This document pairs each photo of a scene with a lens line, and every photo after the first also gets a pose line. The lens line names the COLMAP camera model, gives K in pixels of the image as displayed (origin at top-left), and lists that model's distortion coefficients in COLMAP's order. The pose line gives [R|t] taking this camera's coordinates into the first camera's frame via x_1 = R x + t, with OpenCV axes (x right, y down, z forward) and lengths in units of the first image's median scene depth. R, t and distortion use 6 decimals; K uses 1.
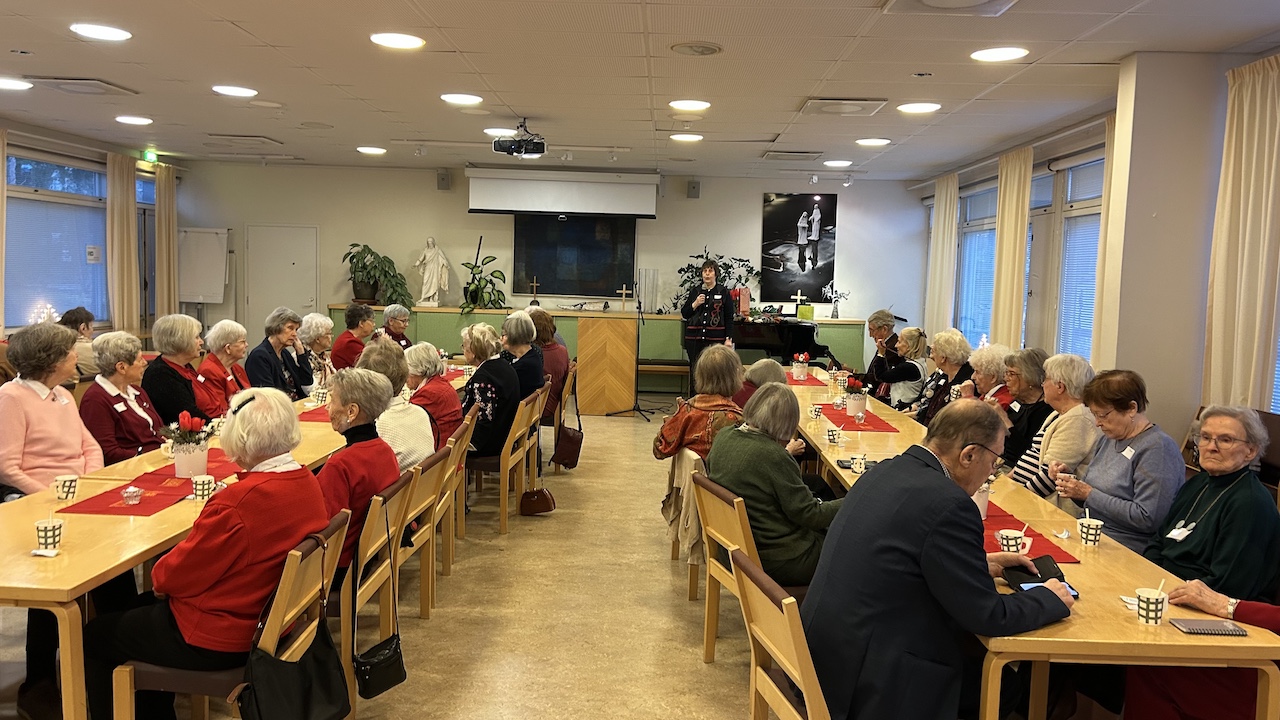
lens RADIAL K [[969.3, 0, 632.6], [0, 969.3, 382.1], [0, 0, 1]] dist [0.058974, -0.061296]
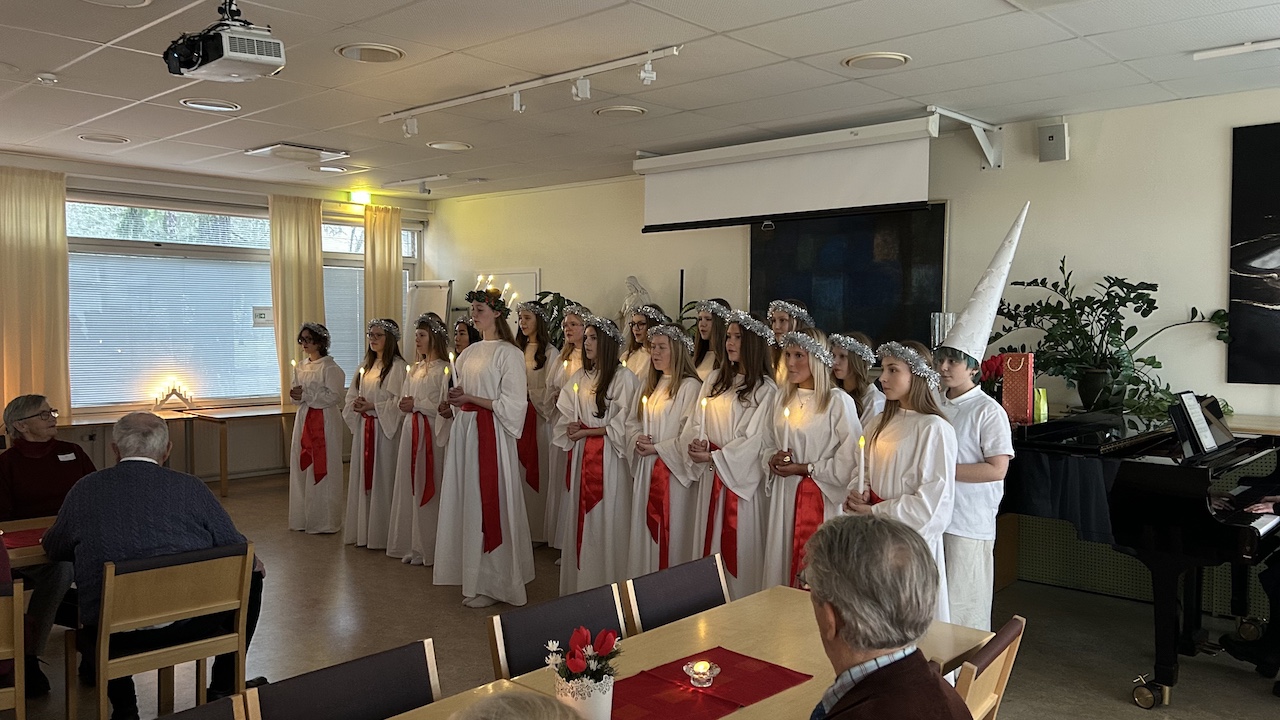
lens RADIAL K [[969.3, 0, 649.2], [0, 969.3, 368.0], [0, 0, 1]] dist [0.058974, -0.061296]
pose [[0.763272, 0.005980, -0.646049, 0.218073], [-0.053220, 0.997141, -0.053647, -0.052714], [0.643881, 0.075331, 0.761408, 0.513556]]
